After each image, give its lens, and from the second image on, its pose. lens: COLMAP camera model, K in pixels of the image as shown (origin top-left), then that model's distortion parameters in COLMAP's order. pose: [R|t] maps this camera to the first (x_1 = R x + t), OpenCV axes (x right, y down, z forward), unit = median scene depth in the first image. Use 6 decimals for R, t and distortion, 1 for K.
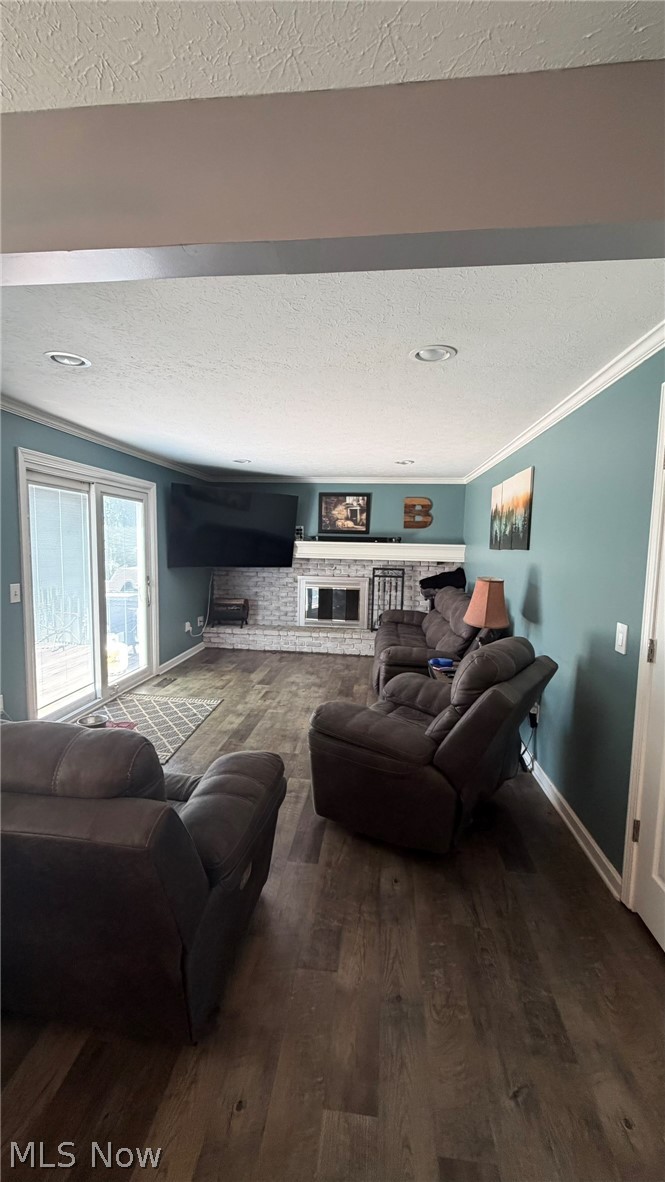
lens RADIAL K [[475.7, 0, 331.5], [0, 475.7, 588.7], [0, 0, 1]] dist [0.000052, -0.000086]
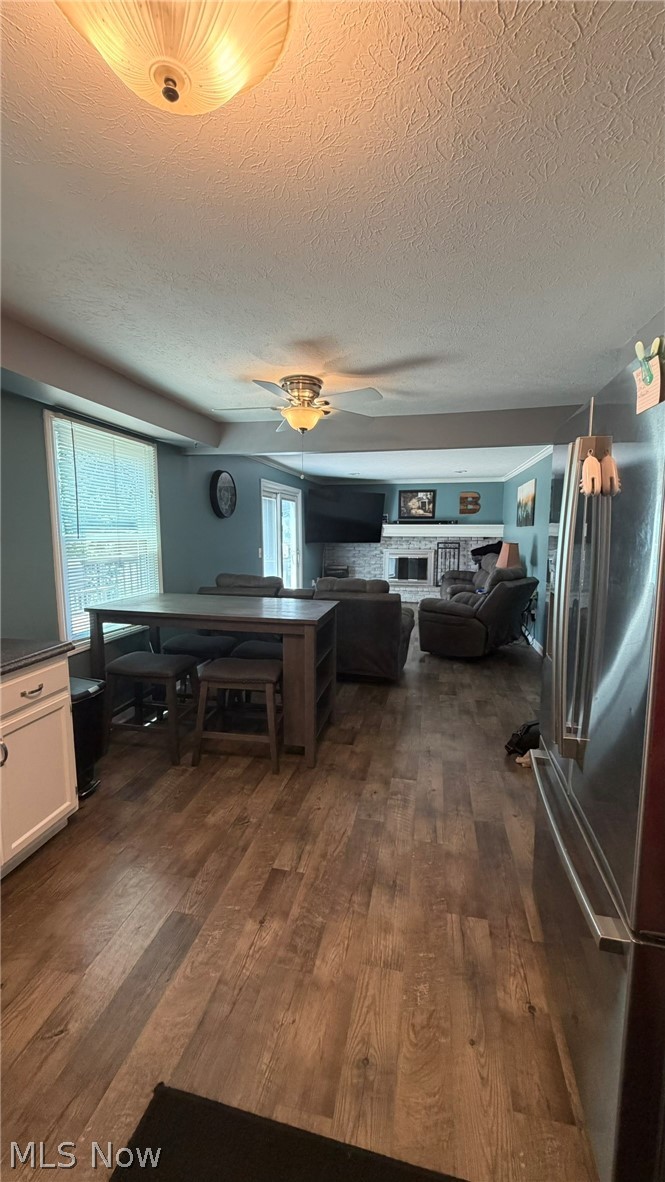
lens RADIAL K [[475.7, 0, 331.5], [0, 475.7, 588.7], [0, 0, 1]] dist [0.000052, -0.000086]
pose [[0.994474, -0.007211, -0.104737, -0.080867], [0.010372, 0.999506, 0.029664, 0.050064], [0.104472, -0.030587, 0.994057, -0.458849]]
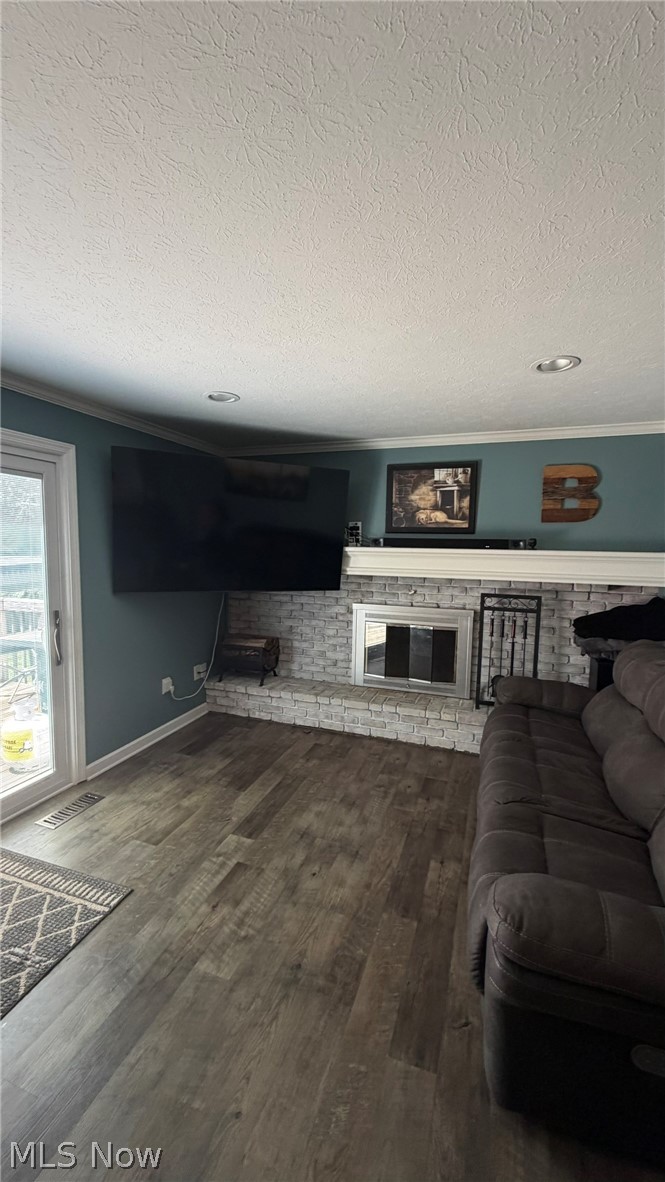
lens RADIAL K [[453.3, 0, 332.5], [0, 453.3, 591.0], [0, 0, 1]] dist [-0.029808, -0.000007]
pose [[0.971929, 0.016254, -0.234711, 0.041790], [-0.017450, 0.999843, -0.003019, -0.042802], [0.234625, 0.007030, 0.972061, 0.443370]]
